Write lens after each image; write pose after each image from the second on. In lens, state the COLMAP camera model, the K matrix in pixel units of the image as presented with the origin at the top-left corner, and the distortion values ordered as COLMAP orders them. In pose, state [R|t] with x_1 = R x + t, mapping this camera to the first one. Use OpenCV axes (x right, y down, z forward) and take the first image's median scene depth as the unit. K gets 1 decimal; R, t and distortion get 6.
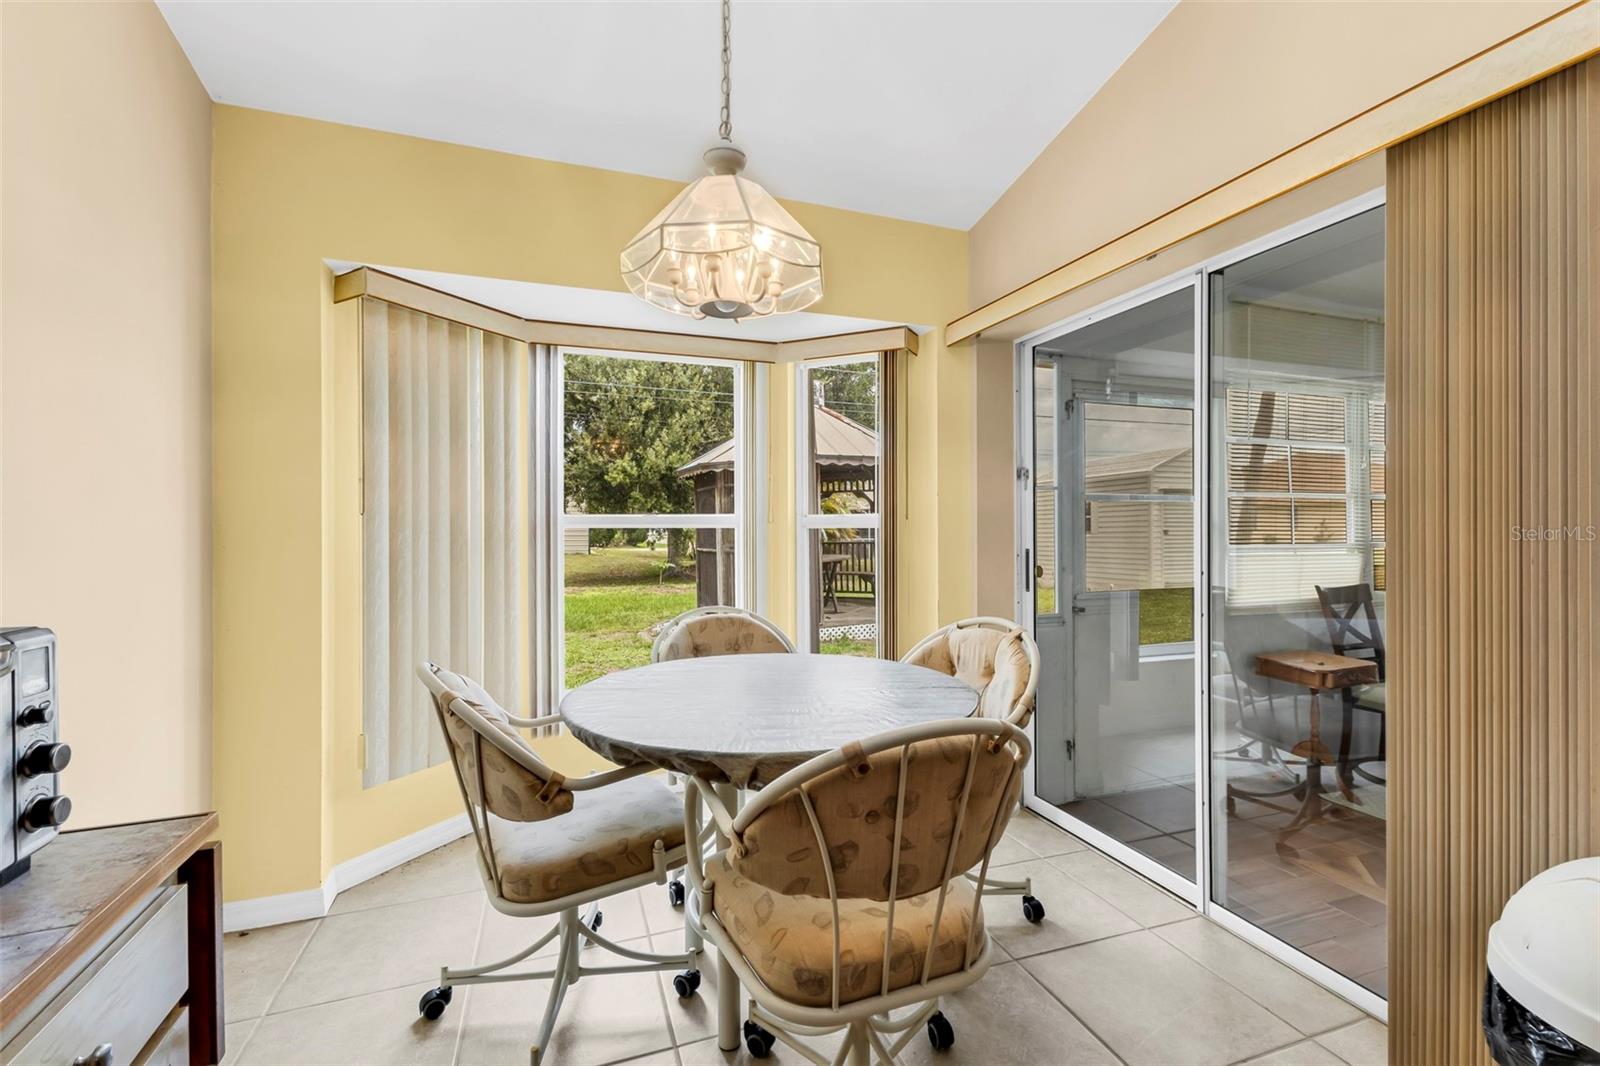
lens RADIAL K [[706.2, 0, 827.4], [0, 706.2, 532.8], [0, 0, 1]] dist [0.007924, -0.002979]
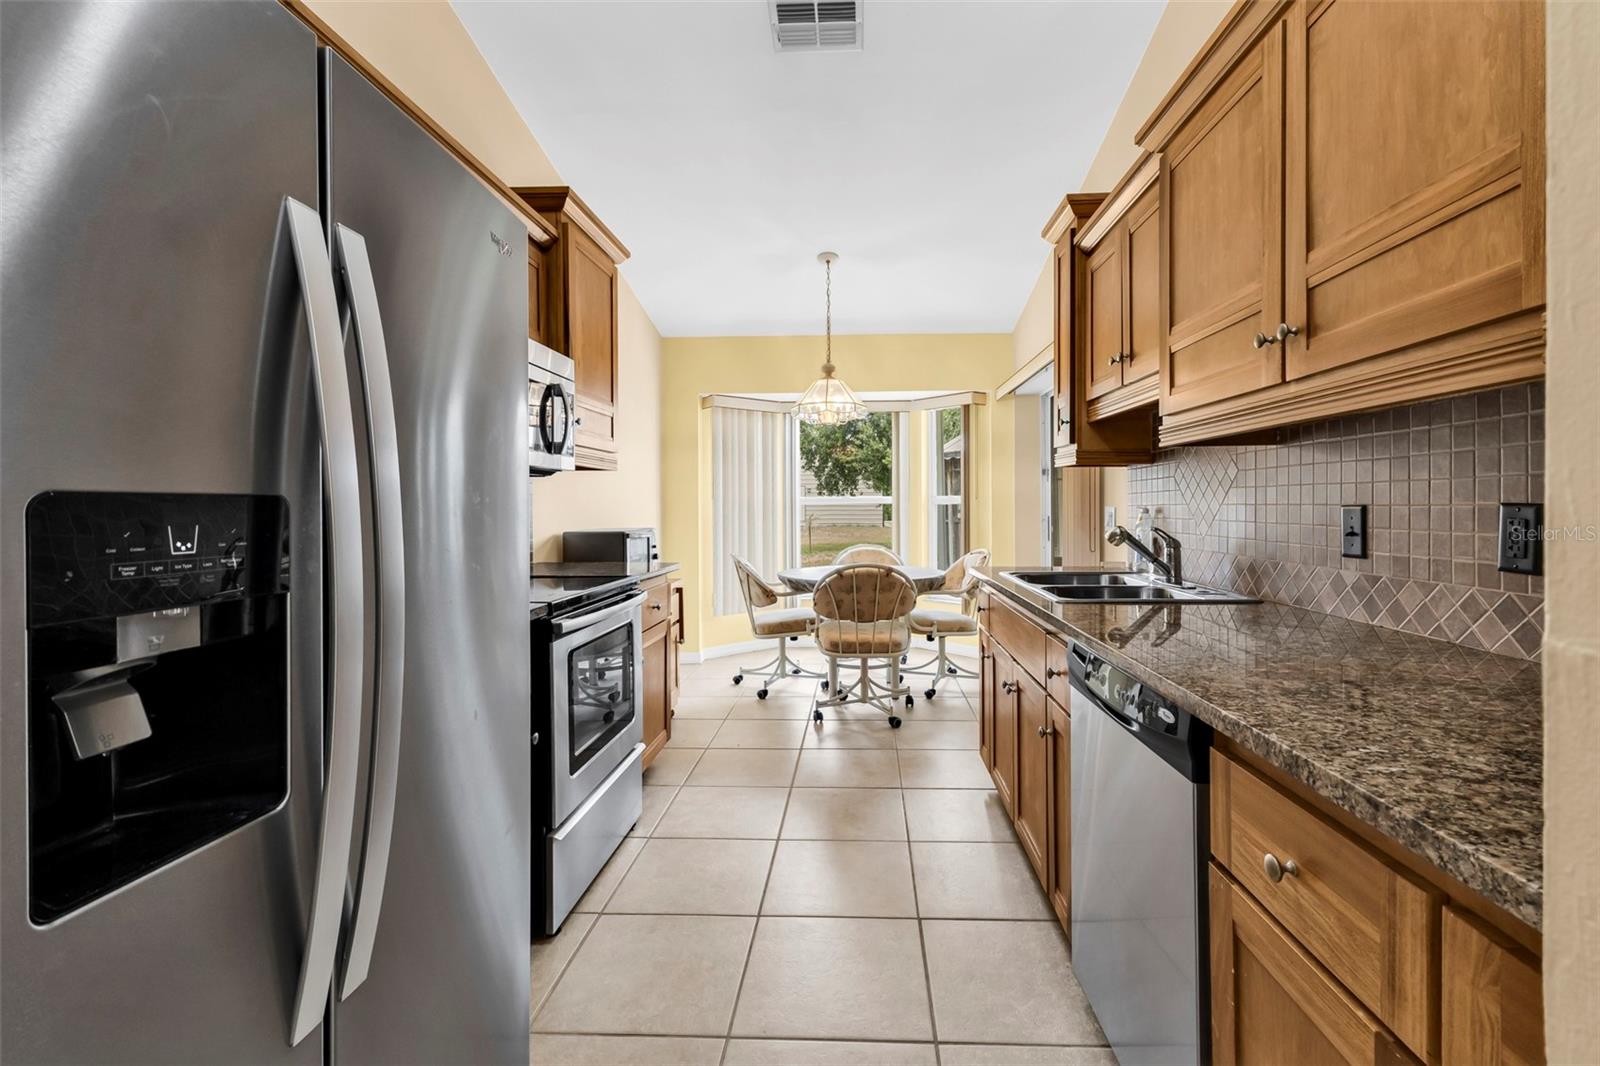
lens RADIAL K [[706.2, 0, 845.6], [0, 706.2, 511.5], [0, 0, 1]] dist [0.007924, -0.002979]
pose [[0.924895, -0.000328, -0.380224, 0.772115], [0.002854, 0.999977, 0.006081, 0.002076], [0.380213, -0.006710, 0.924875, -1.207661]]
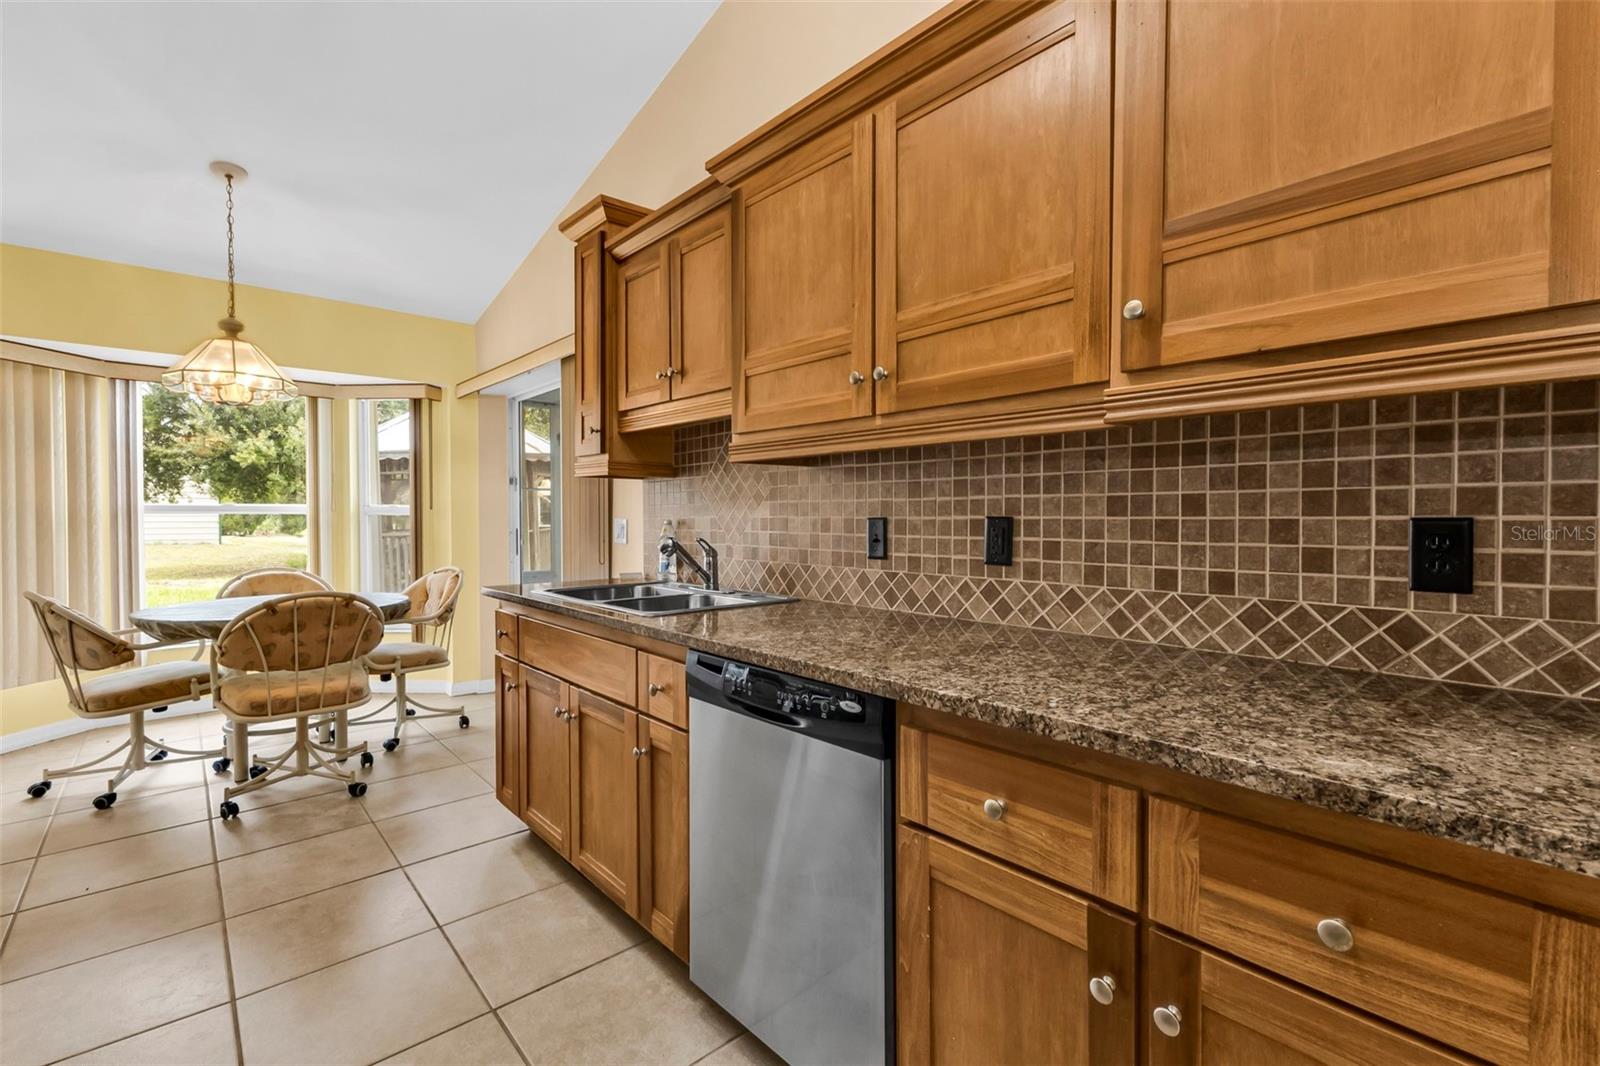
lens RADIAL K [[706.2, 0, 816.6], [0, 706.2, 528.6], [0, 0, 1]] dist [0.007924, -0.002979]
pose [[0.932419, -0.004908, 0.361345, 0.532187], [-0.000136, 0.999903, 0.013933, 0.003136], [-0.361378, -0.013041, 0.932328, -1.157061]]
